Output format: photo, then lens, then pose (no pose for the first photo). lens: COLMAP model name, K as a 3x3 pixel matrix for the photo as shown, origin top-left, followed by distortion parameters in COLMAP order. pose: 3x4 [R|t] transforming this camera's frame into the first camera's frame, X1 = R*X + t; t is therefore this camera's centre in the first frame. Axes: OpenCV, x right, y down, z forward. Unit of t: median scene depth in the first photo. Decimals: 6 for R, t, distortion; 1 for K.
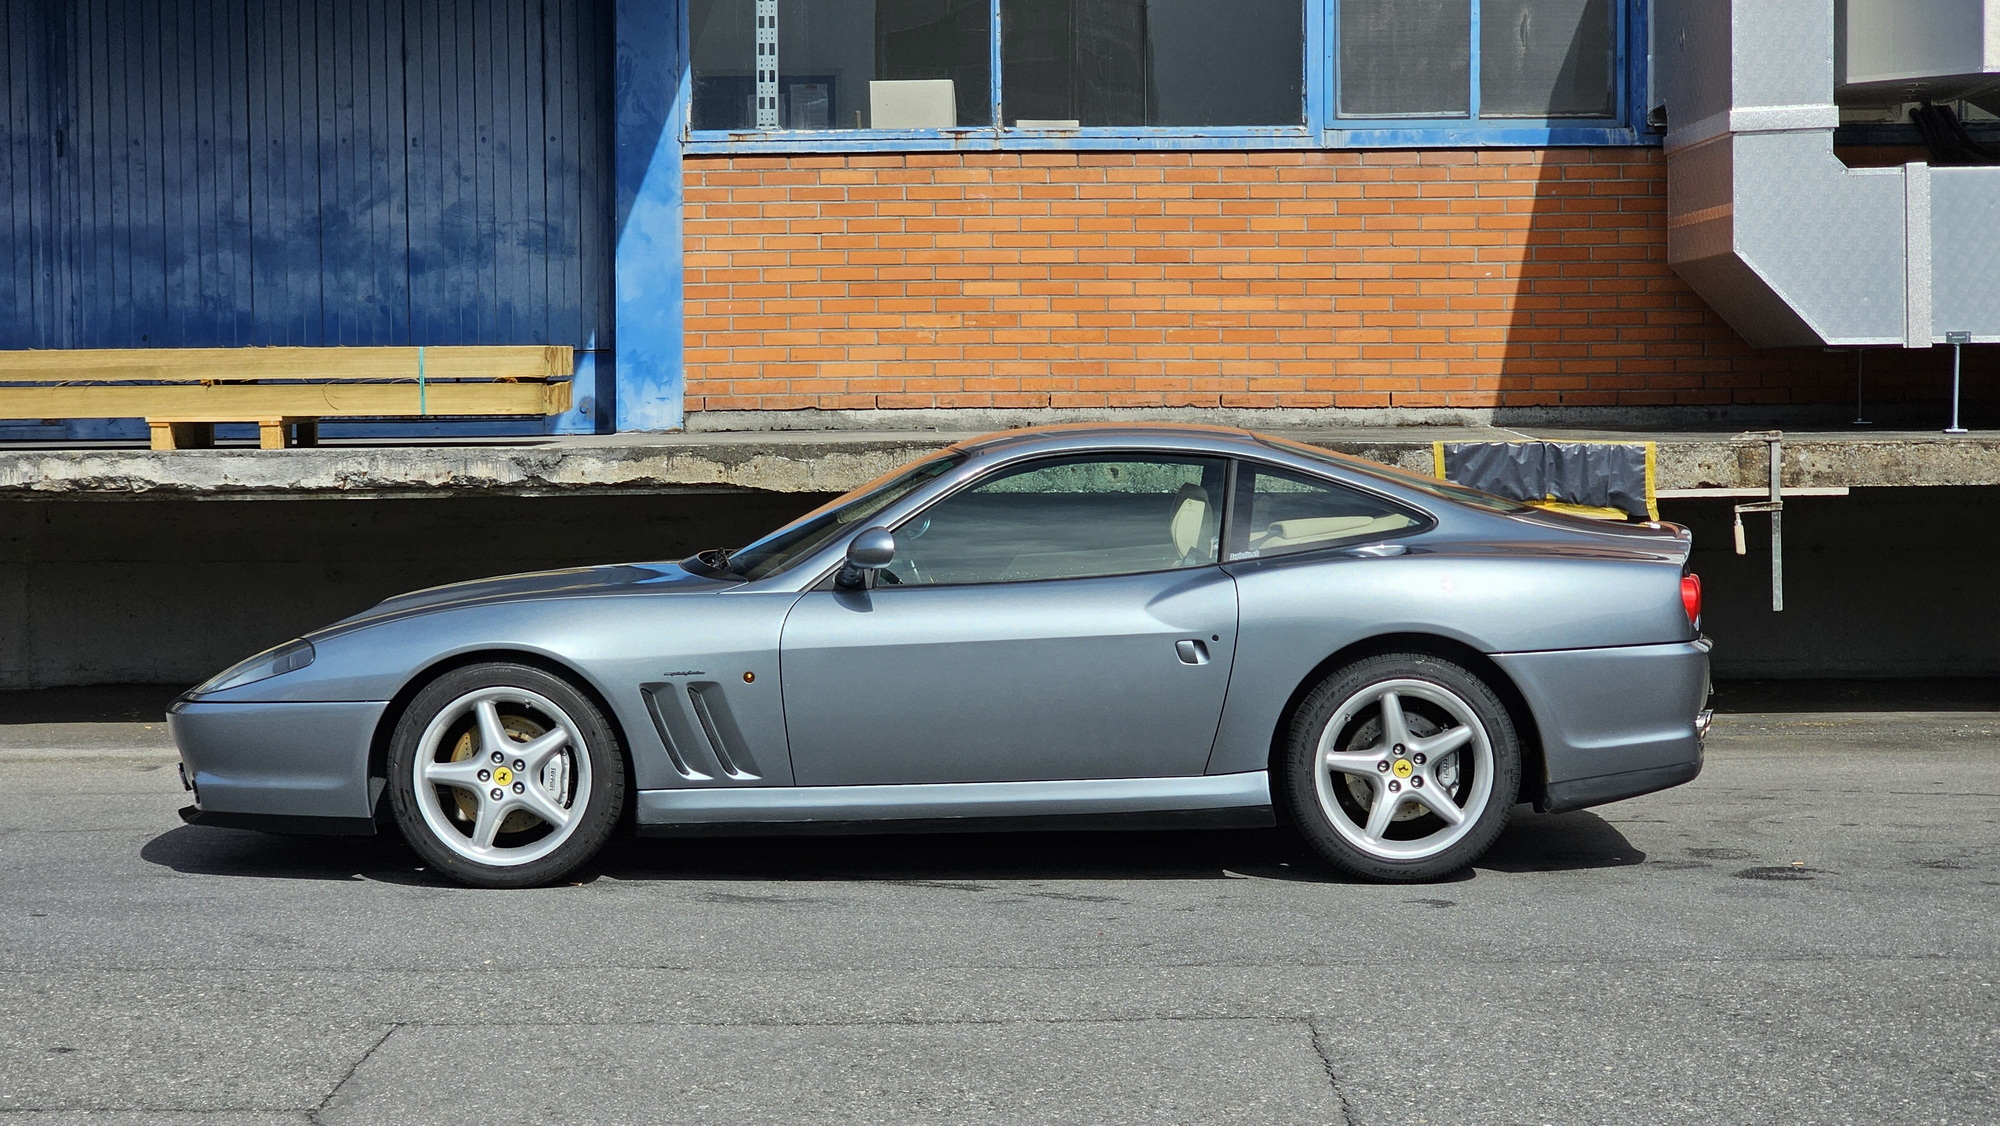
lens RADIAL K [[3926.9, 0, 1000.0], [0, 3926.9, 563.0], [0, 0, 1]] dist [-0.018011, 3.234652]
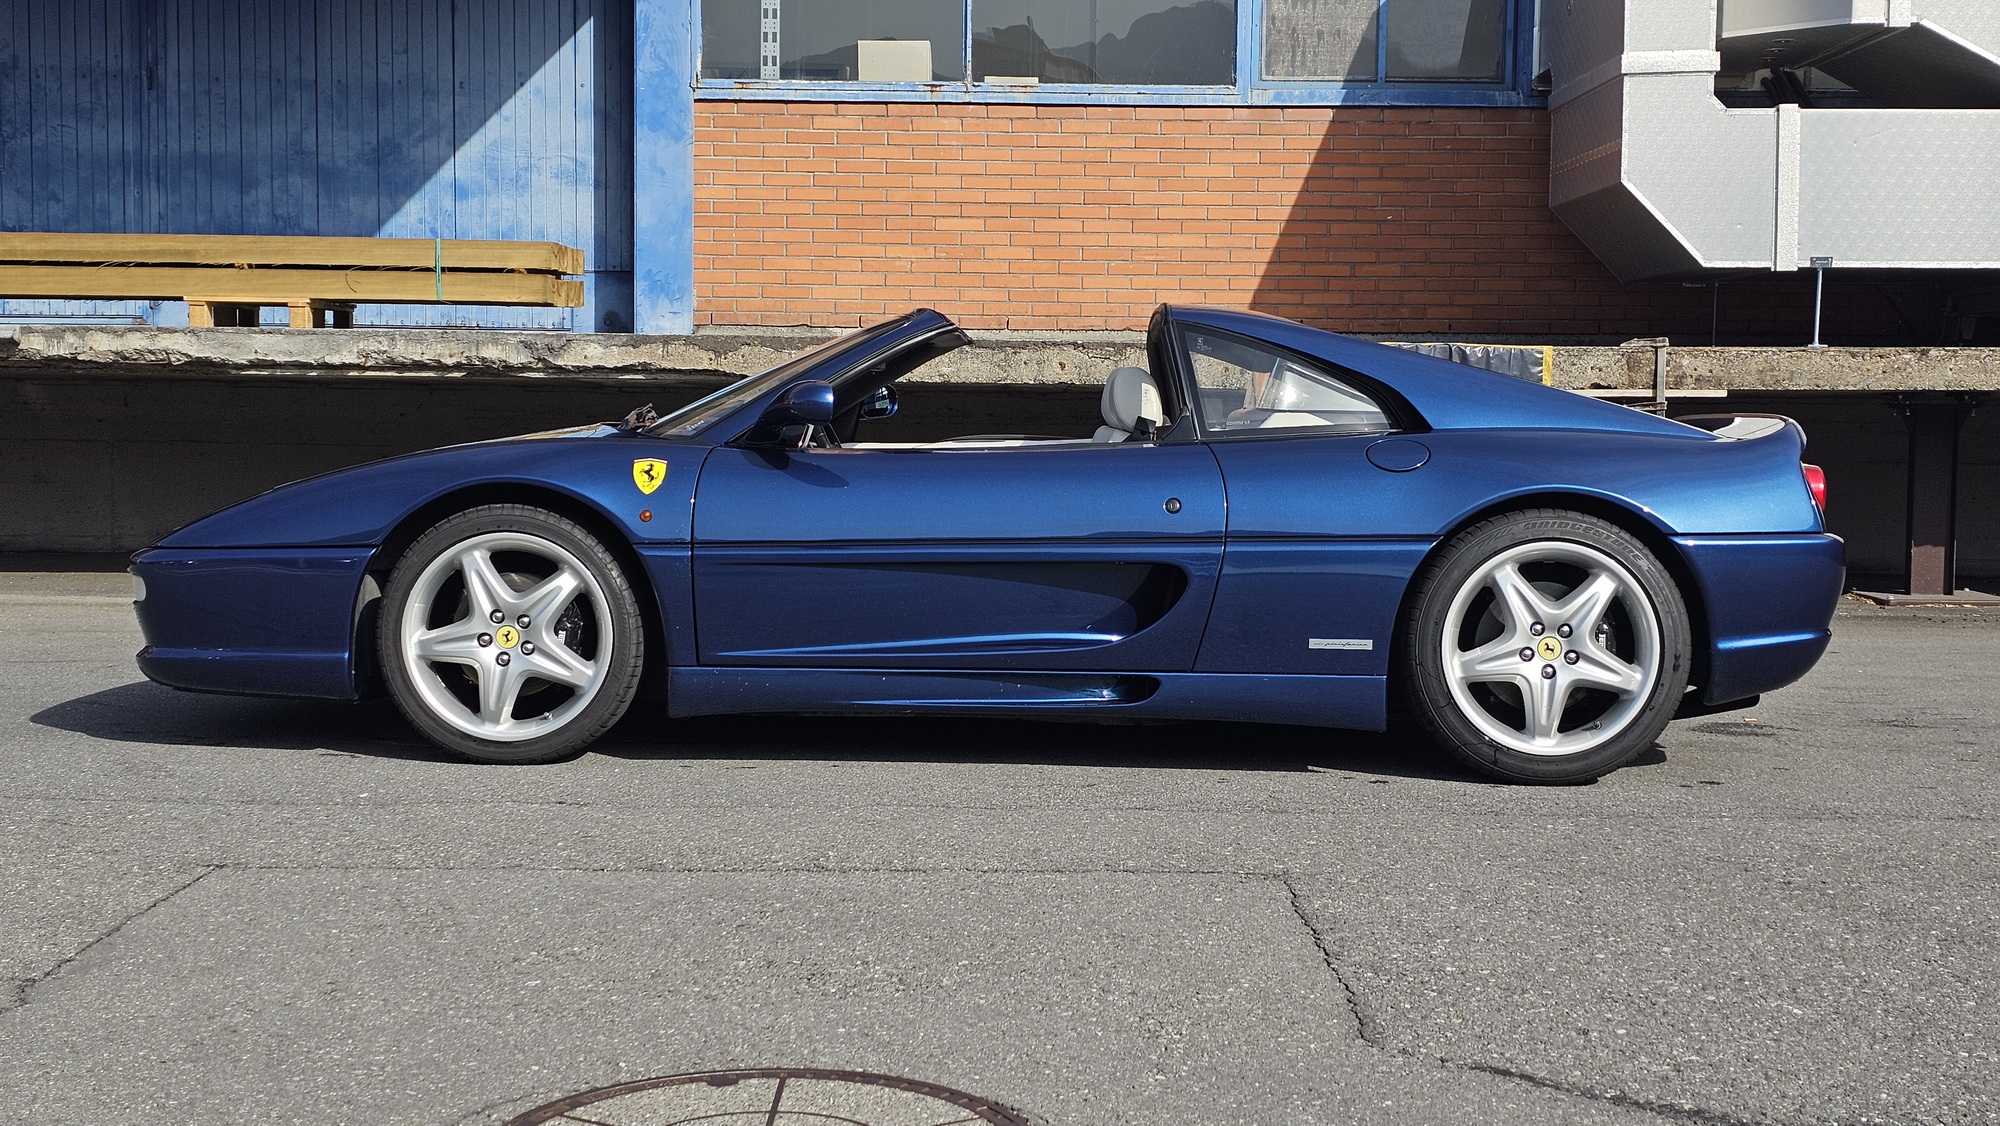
lens RADIAL K [[1782.4, 0, 1010.1], [0, 1782.4, 632.8], [0, 0, 1]] dist [0.209517, -0.002598]
pose [[0.999800, 0.019213, 0.005623, 0.012193], [-0.019257, 0.999783, 0.007918, 0.047485], [-0.005469, -0.008025, 0.999953, 0.473559]]
